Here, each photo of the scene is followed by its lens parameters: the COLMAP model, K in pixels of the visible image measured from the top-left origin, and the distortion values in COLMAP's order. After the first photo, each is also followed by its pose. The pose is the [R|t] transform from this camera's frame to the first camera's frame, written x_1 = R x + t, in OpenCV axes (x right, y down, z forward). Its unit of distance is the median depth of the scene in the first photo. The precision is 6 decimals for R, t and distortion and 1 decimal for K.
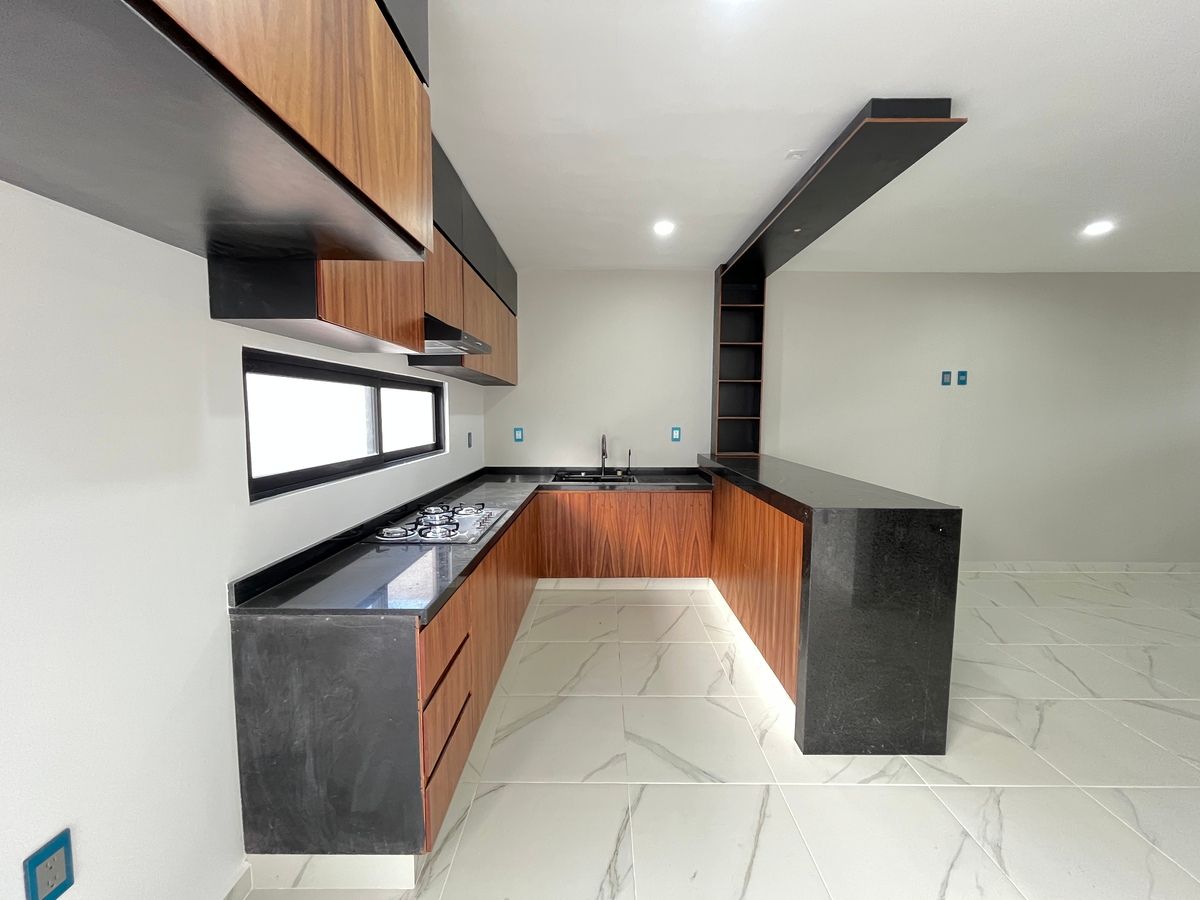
lens RADIAL K [[487.4, 0, 600.5], [0, 487.4, 450.9], [0, 0, 1]] dist [-0.003575, 0.000204]
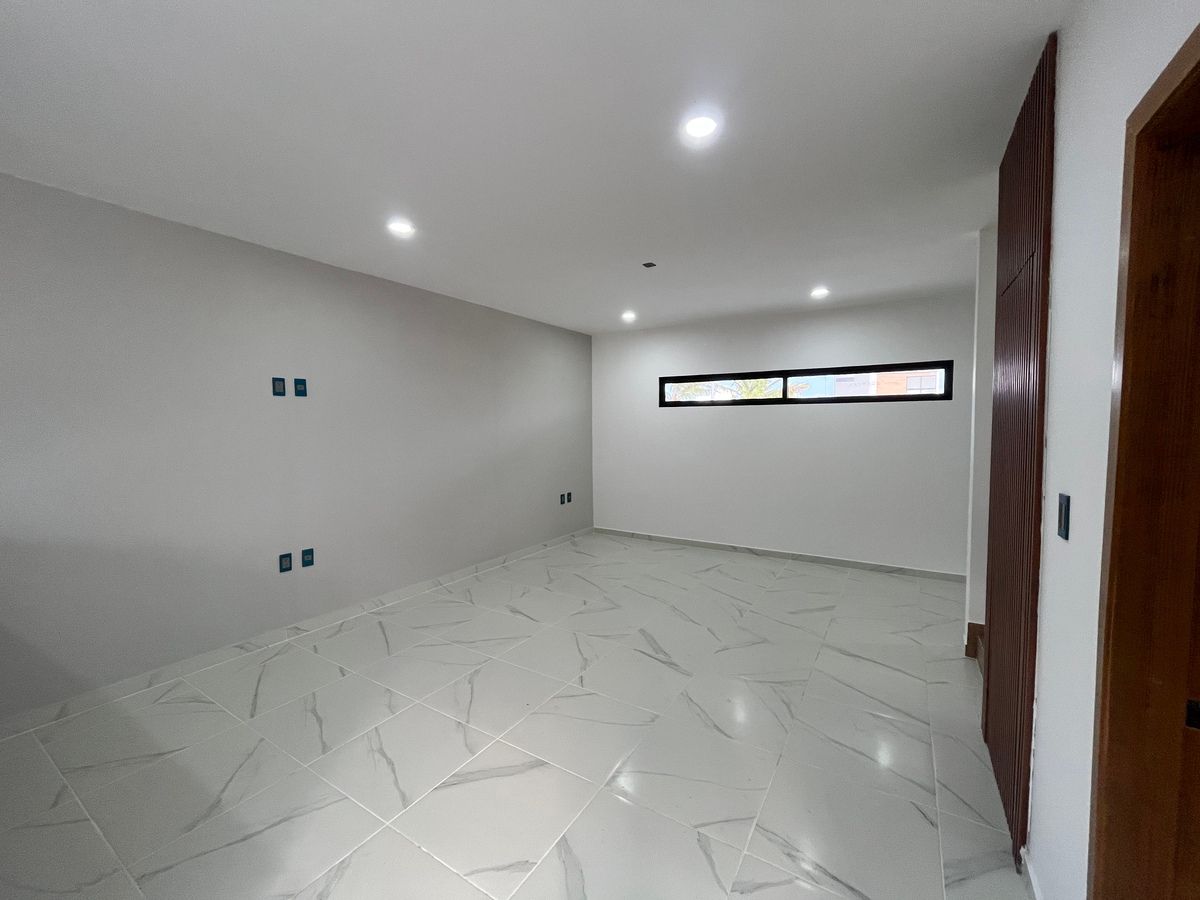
lens RADIAL K [[487.4, 0, 600.6], [0, 487.4, 449.9], [0, 0, 1]] dist [-0.003575, 0.000204]
pose [[0.523390, -0.051114, 0.850559, 0.400436], [0.072505, 0.997250, 0.015313, -0.031917], [-0.849003, 0.053655, 0.525657, 0.218110]]
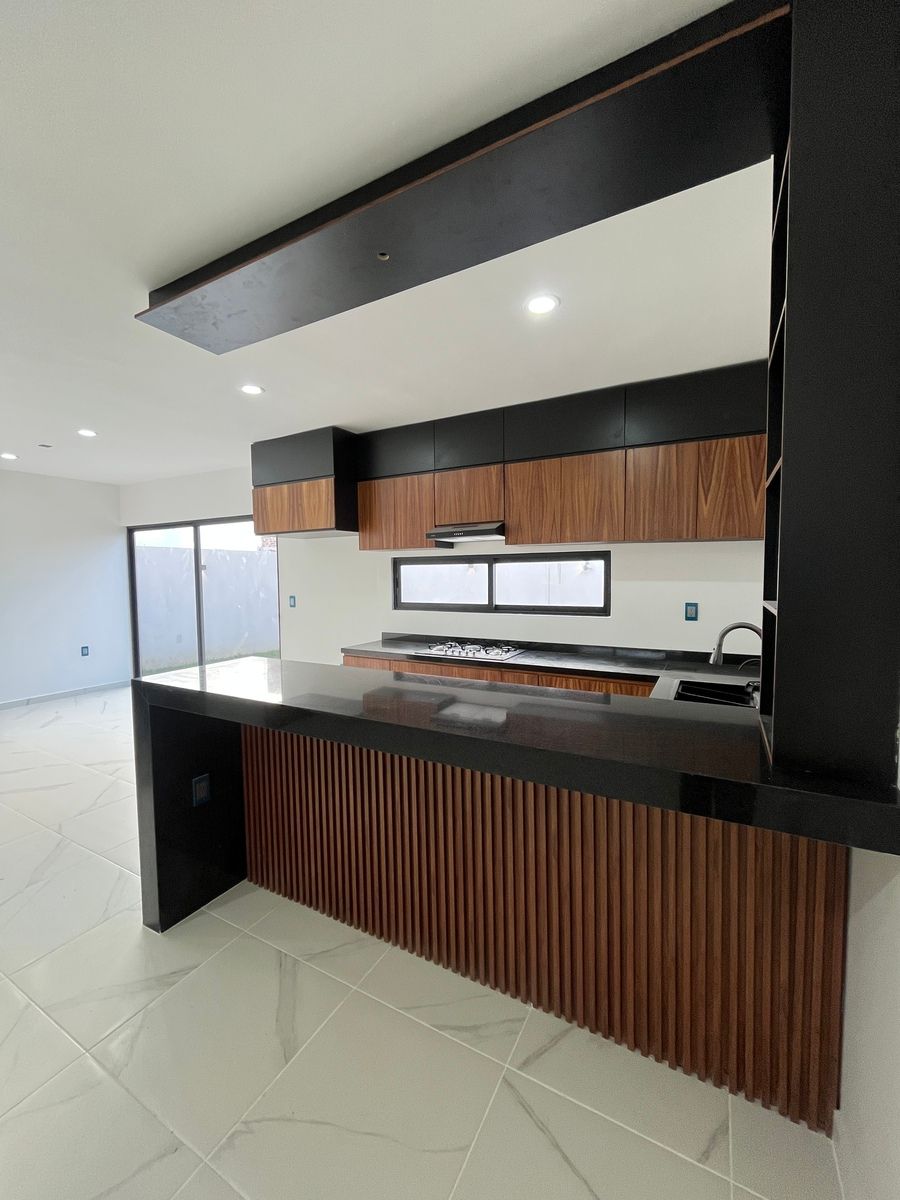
lens RADIAL K [[487.4, 0, 448.7], [0, 487.4, 601.1], [0, 0, 1]] dist [-0.003575, 0.000204]
pose [[-0.481619, 0.053426, -0.874751, 0.745933], [-0.060277, 0.993757, 0.093881, -0.105431], [0.874305, 0.097942, -0.475392, 1.169474]]
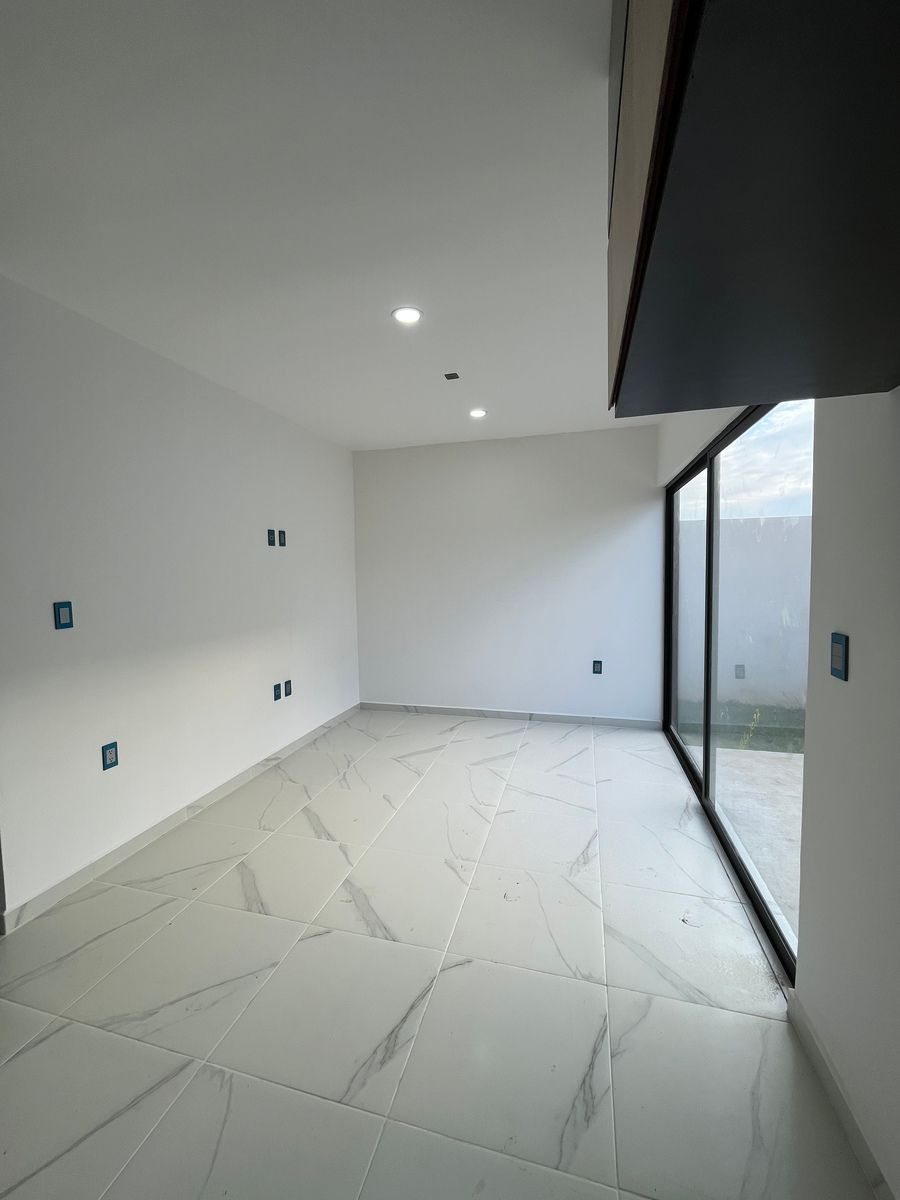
lens RADIAL K [[487.4, 0, 444.7], [0, 487.4, 600.2], [0, 0, 1]] dist [-0.003575, 0.000204]
pose [[-0.964682, -0.000218, 0.263417, -0.109282], [0.037144, 0.989895, 0.136848, -0.045101], [-0.260785, 0.141799, -0.954926, 0.500421]]
